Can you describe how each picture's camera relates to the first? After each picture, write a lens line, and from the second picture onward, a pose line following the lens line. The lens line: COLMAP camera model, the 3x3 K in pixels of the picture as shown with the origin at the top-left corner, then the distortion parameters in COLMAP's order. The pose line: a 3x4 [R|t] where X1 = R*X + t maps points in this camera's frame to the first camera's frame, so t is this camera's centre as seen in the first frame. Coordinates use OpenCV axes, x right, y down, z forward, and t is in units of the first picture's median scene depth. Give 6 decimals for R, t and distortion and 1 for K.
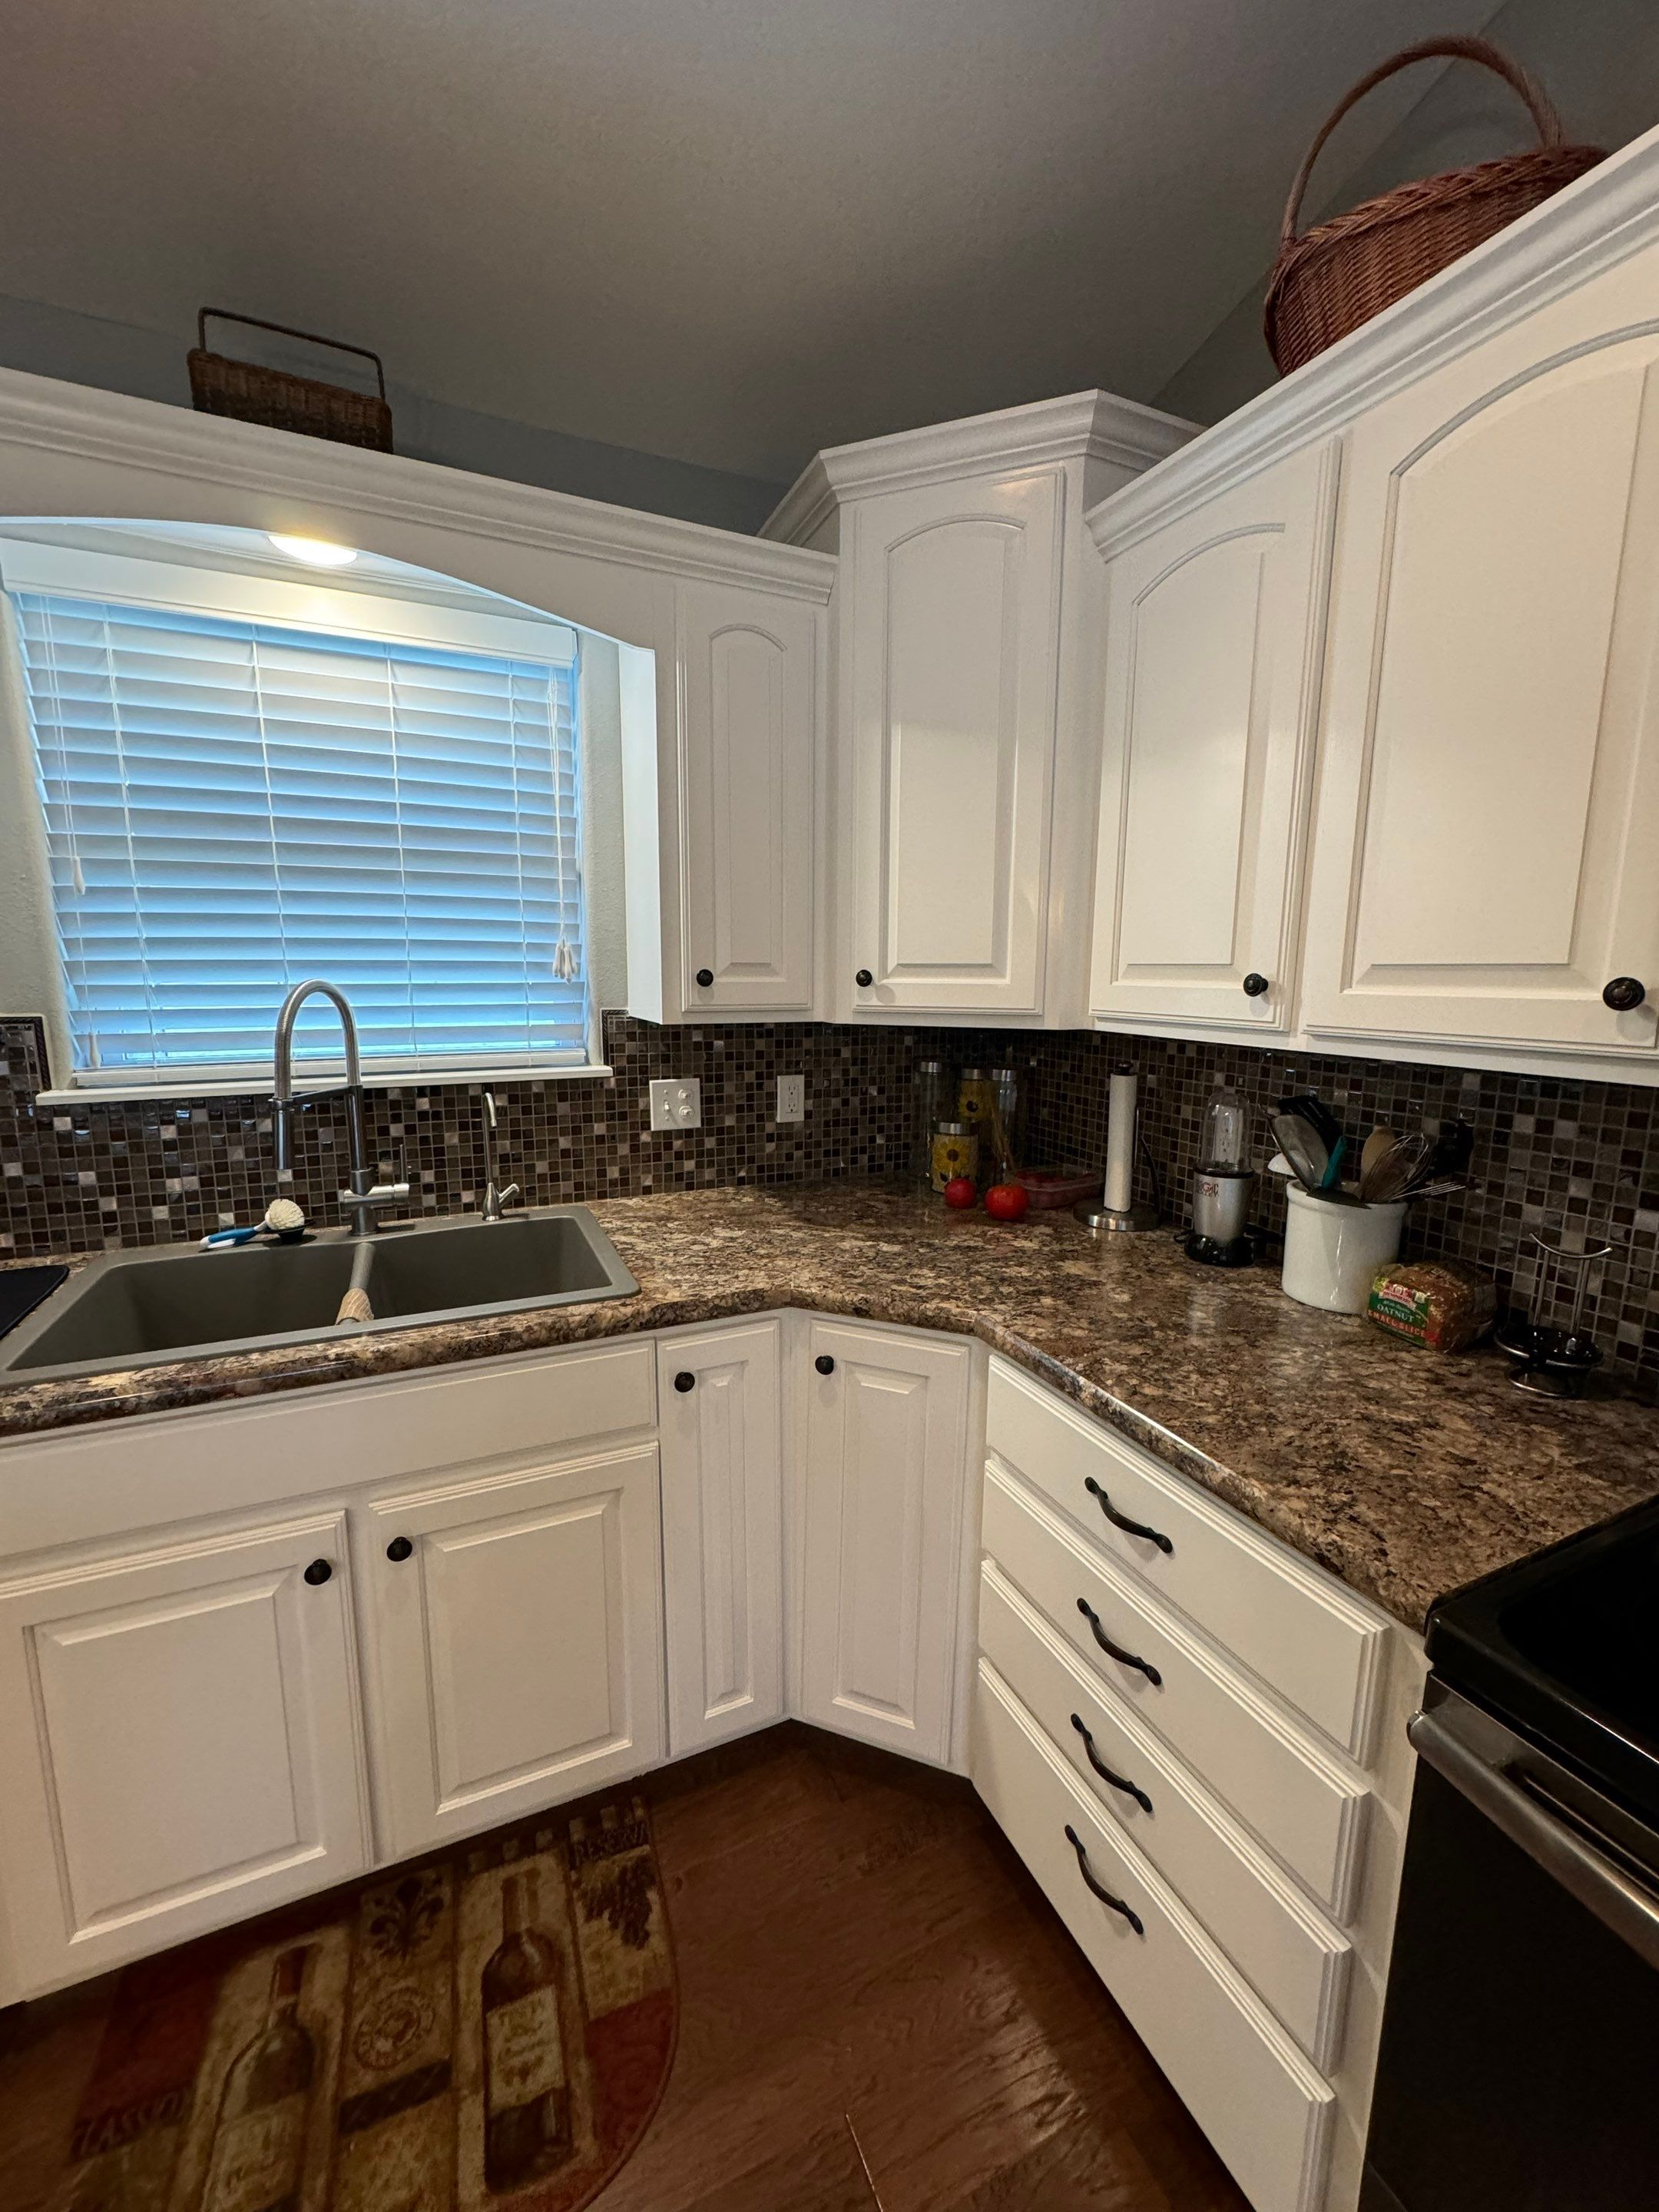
lens RADIAL K [[875.0, 0, 831.8], [0, 875.0, 1104.0], [0, 0, 1]] dist [-0.002647, 0.000375]
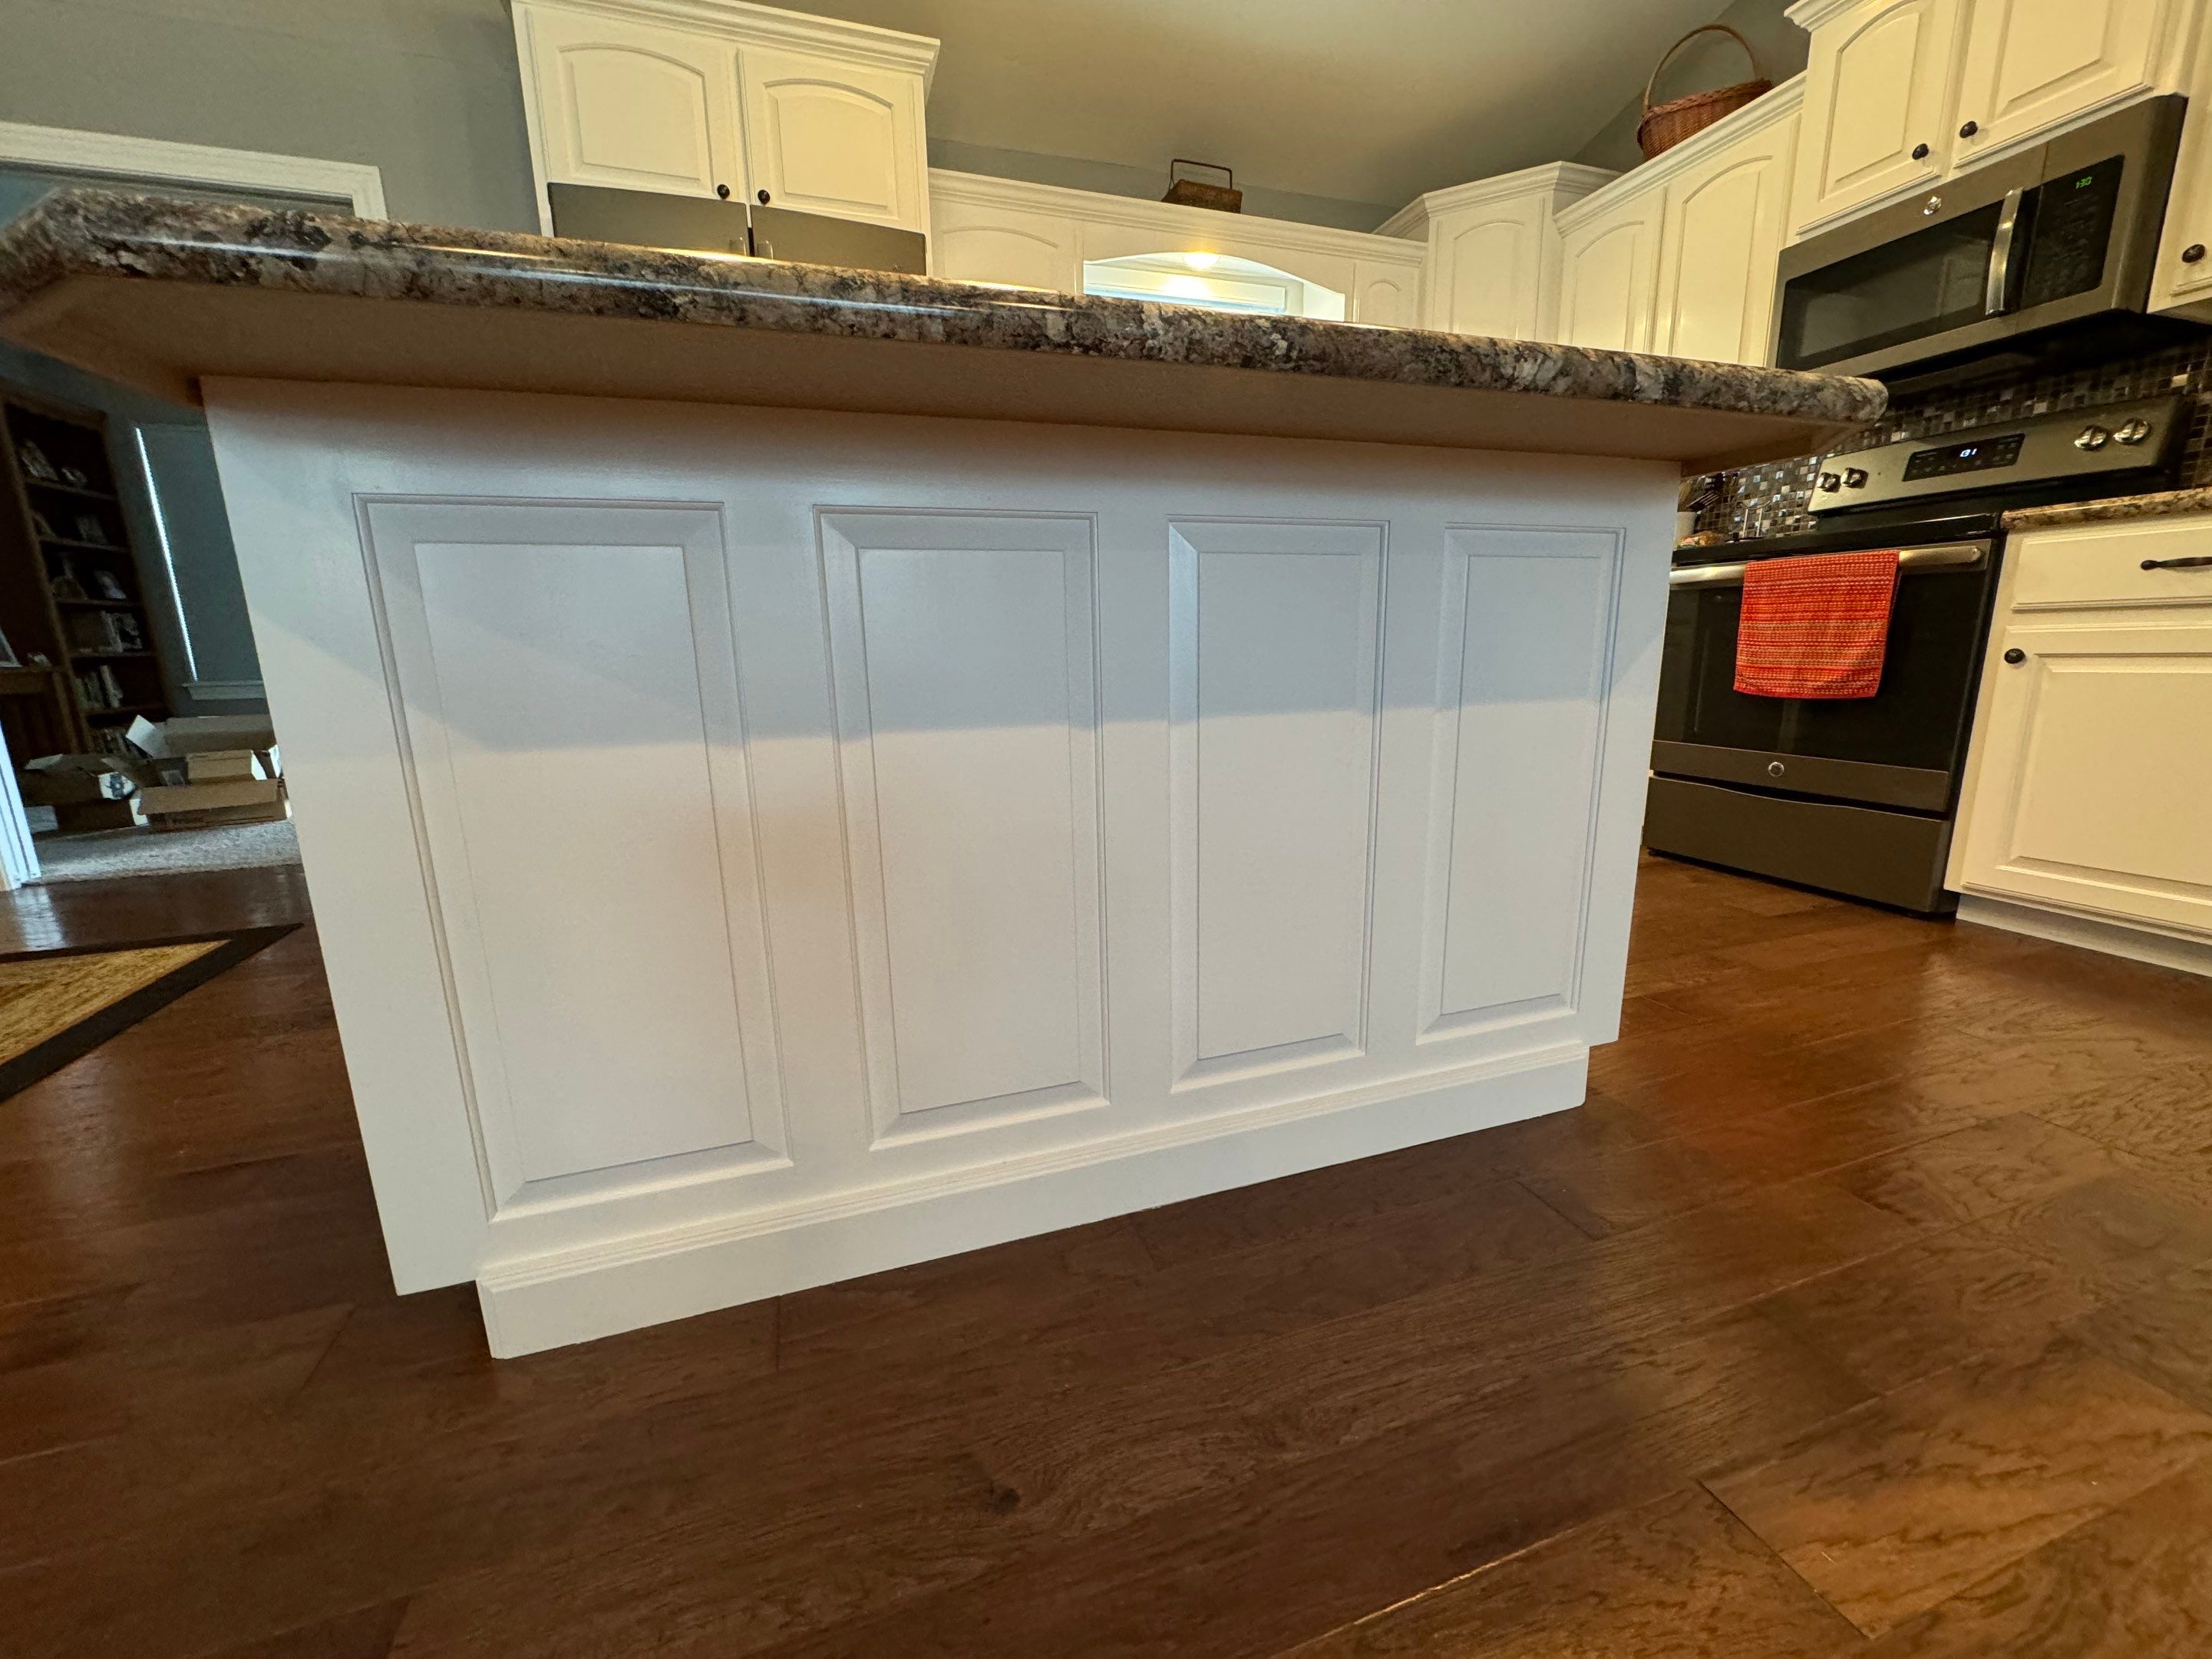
lens RADIAL K [[874.9, 0, 1106.6], [0, 874.9, 832.1], [0, 0, 1]] dist [-0.002647, 0.000375]
pose [[0.994301, -0.006110, -0.106430, -0.600397], [0.012107, 0.998369, 0.055788, 0.734824], [0.105916, -0.056758, 0.992754, -1.384434]]
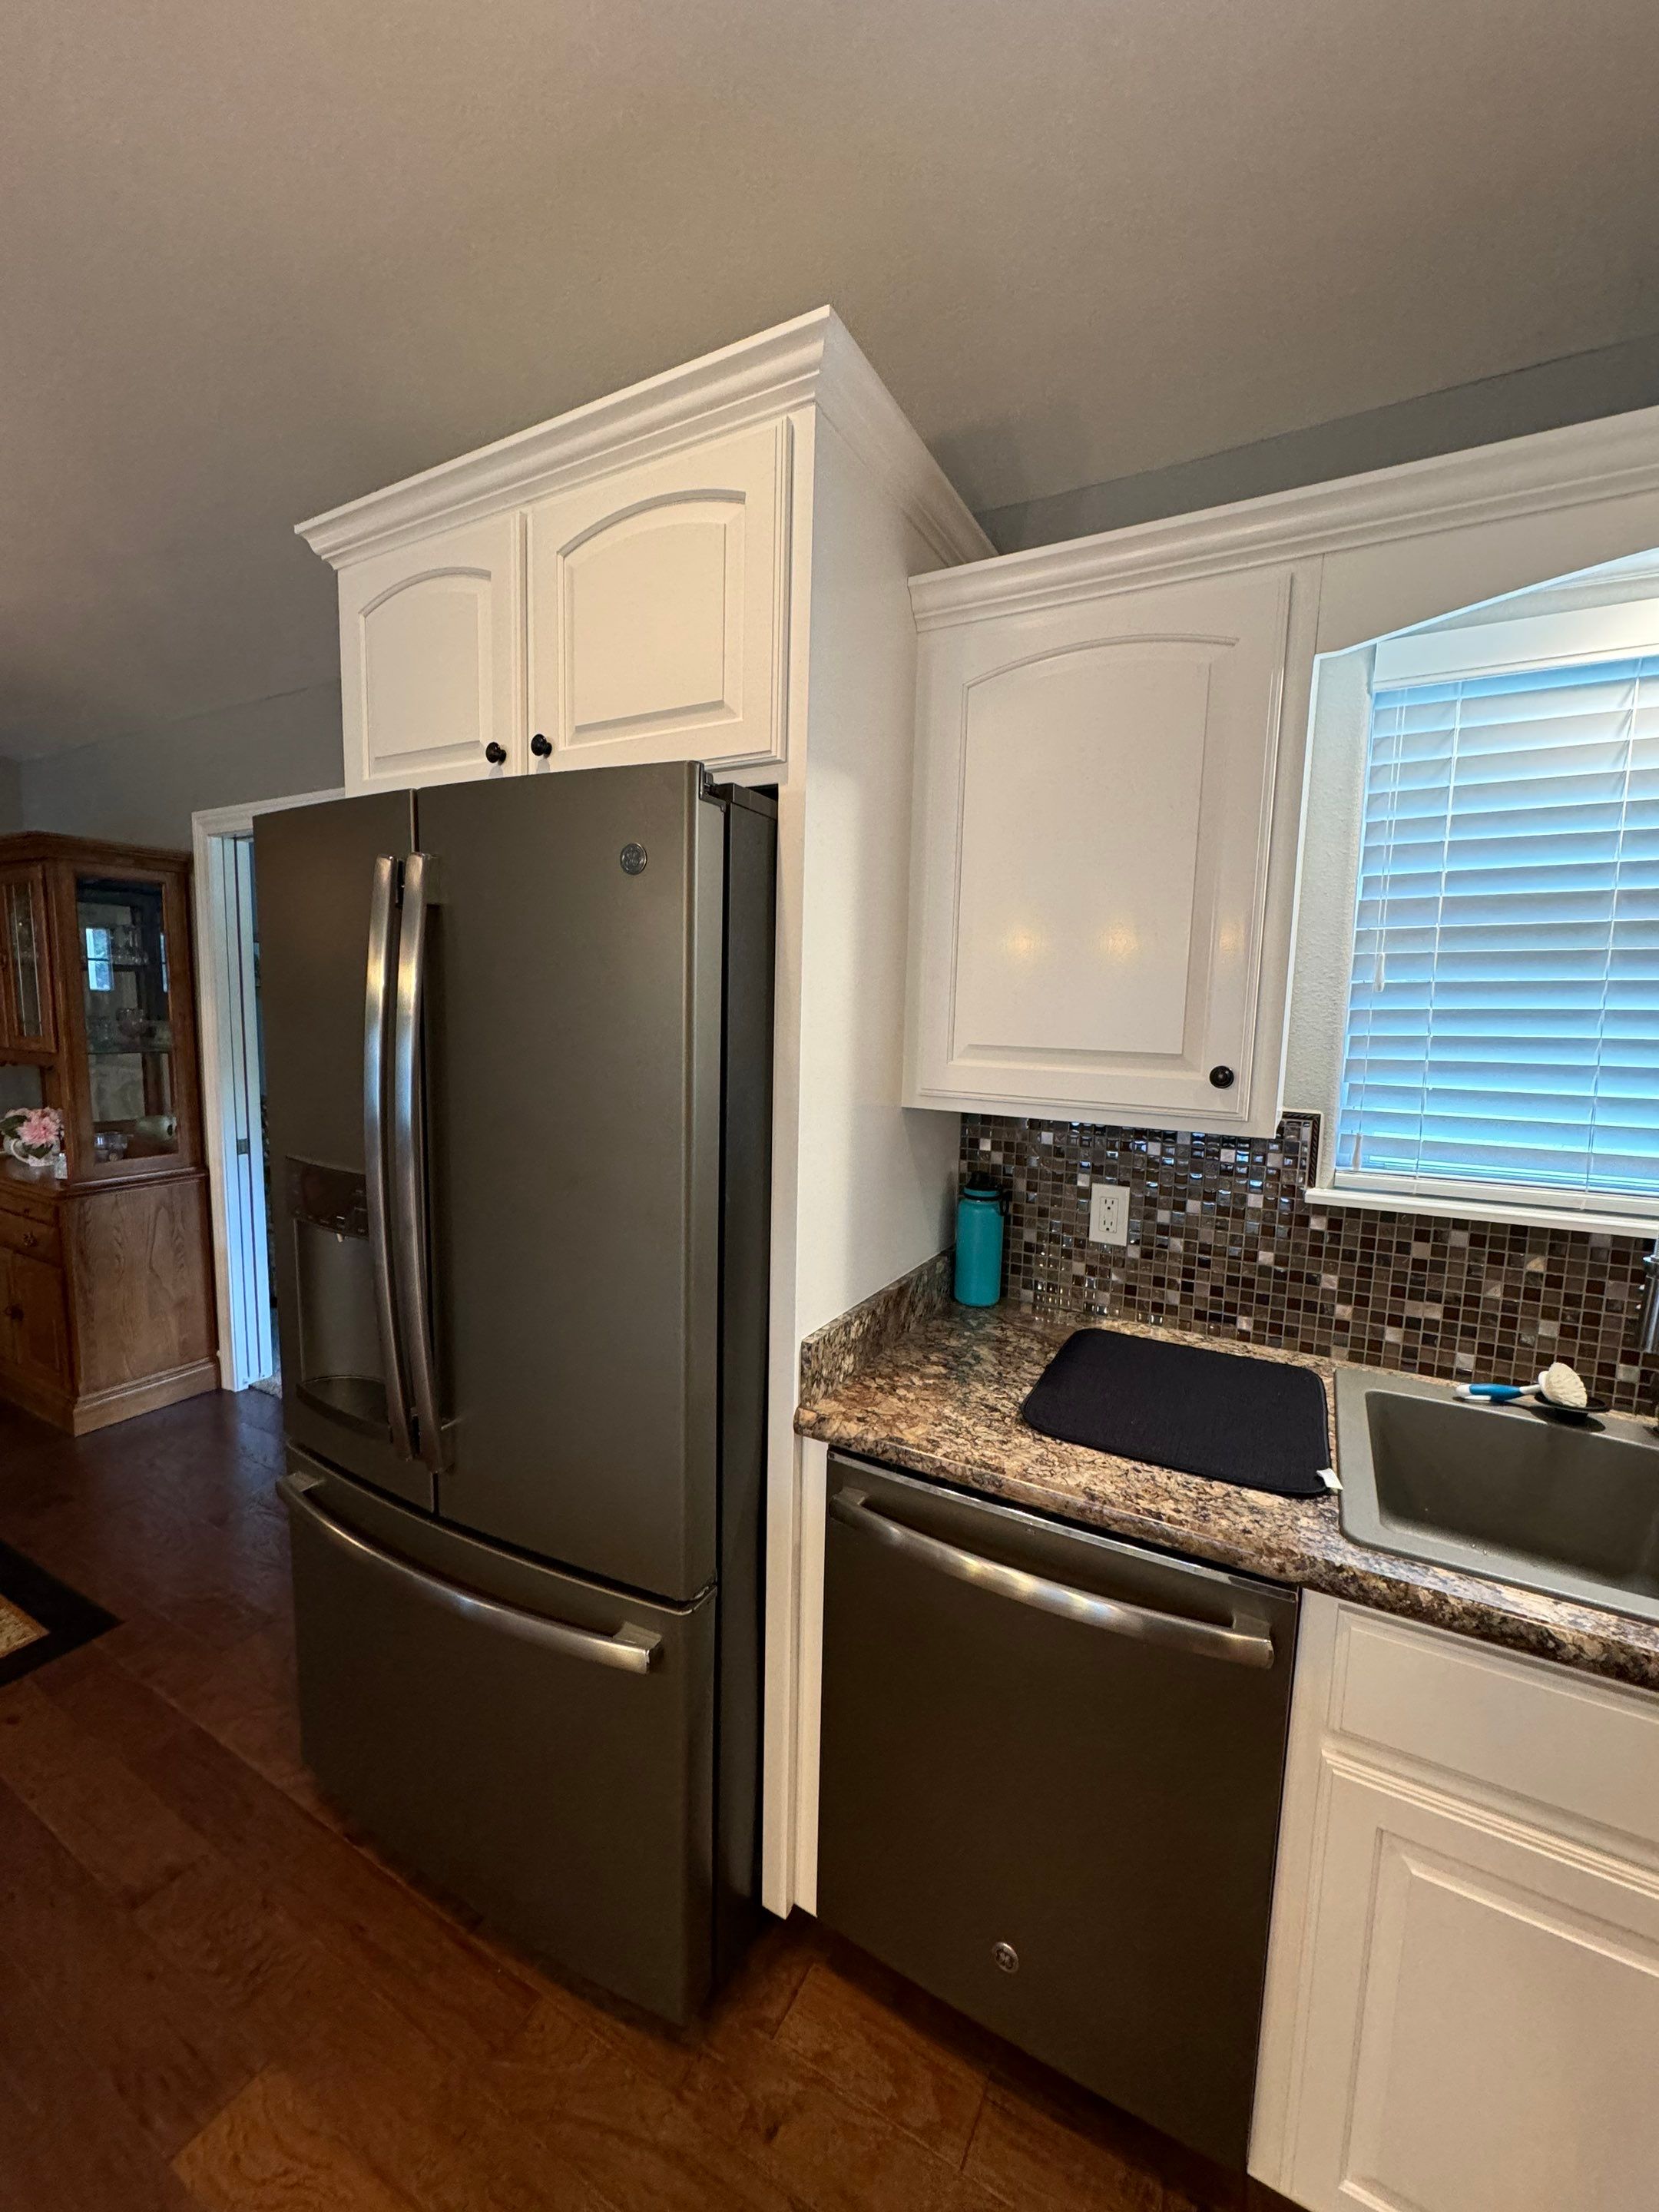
lens RADIAL K [[875.0, 0, 831.3], [0, 875.0, 1102.0], [0, 0, 1]] dist [-0.002647, 0.000375]
pose [[0.595077, 0.094024, -0.798150, -0.451970], [-0.142746, 0.989707, 0.010163, -0.044780], [0.790890, 0.107885, 0.602373, -0.040177]]
